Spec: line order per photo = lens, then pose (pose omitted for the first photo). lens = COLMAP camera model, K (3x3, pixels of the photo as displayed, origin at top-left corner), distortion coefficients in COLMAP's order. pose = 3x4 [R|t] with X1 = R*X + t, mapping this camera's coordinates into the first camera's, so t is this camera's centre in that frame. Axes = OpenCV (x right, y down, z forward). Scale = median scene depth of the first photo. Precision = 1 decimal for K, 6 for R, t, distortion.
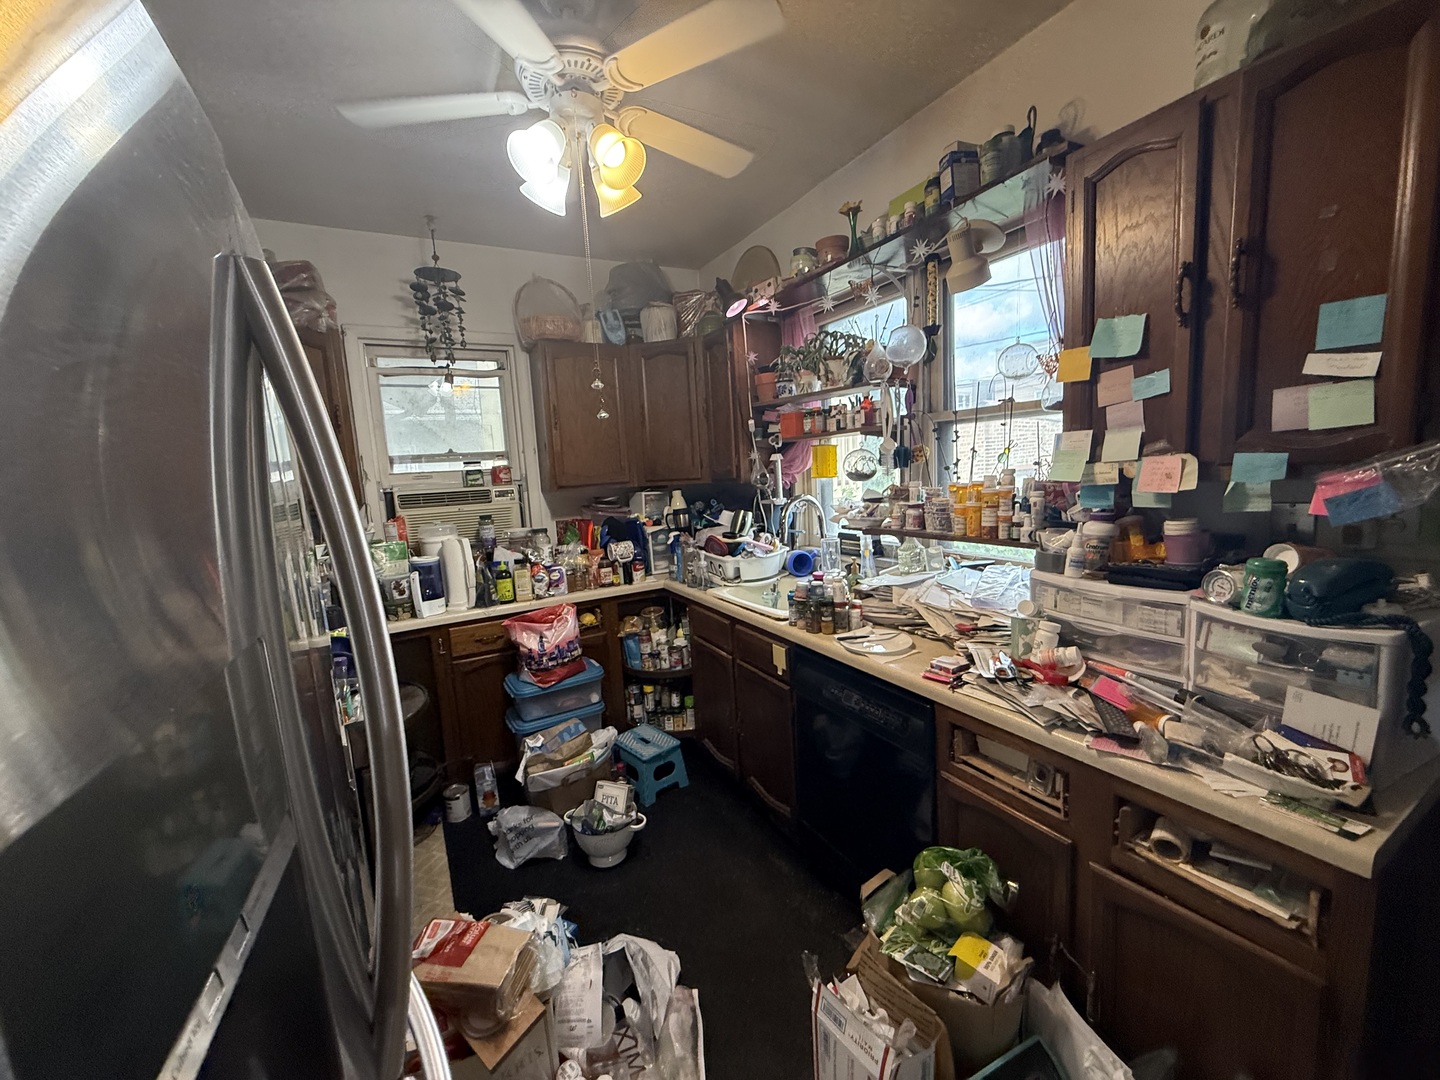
lens RADIAL K [[571.5, 0, 718.2], [0, 571.5, 540.5], [0, 0, 1]] dist [-0.001809, -0.000096]
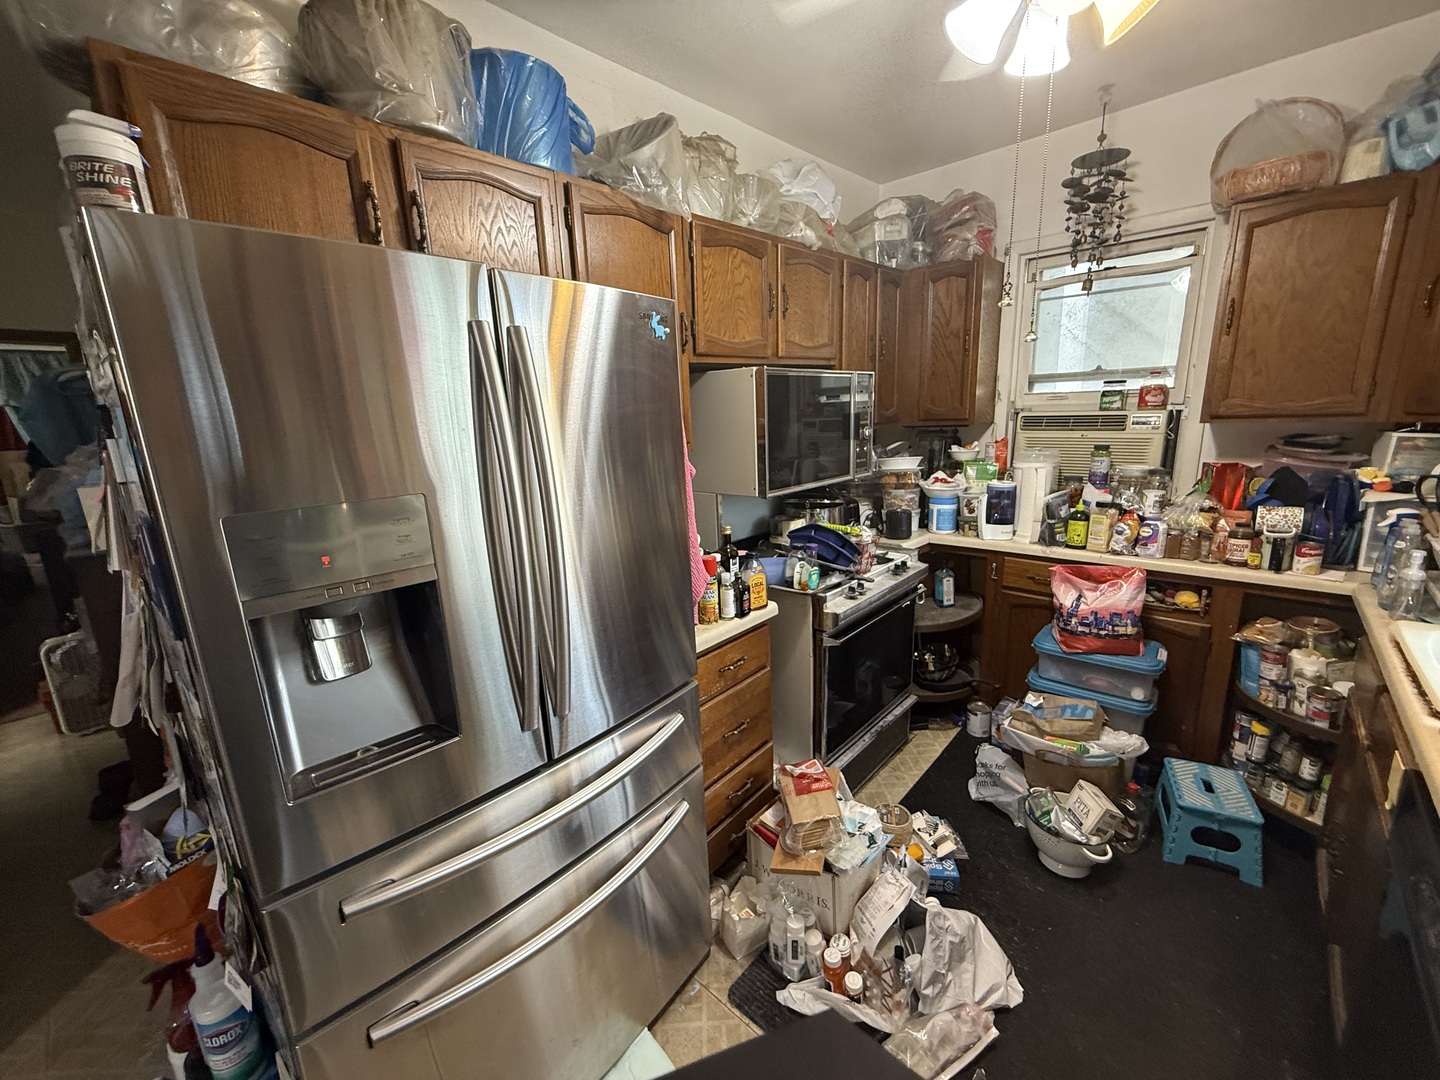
lens RADIAL K [[571.5, 0, 718.0], [0, 571.5, 540.2], [0, 0, 1]] dist [-0.001809, -0.000096]
pose [[0.317101, 0.252642, -0.914122, 0.253440], [-0.107101, 0.967239, 0.230170, -0.045375], [0.942325, 0.024917, 0.333771, 0.182299]]
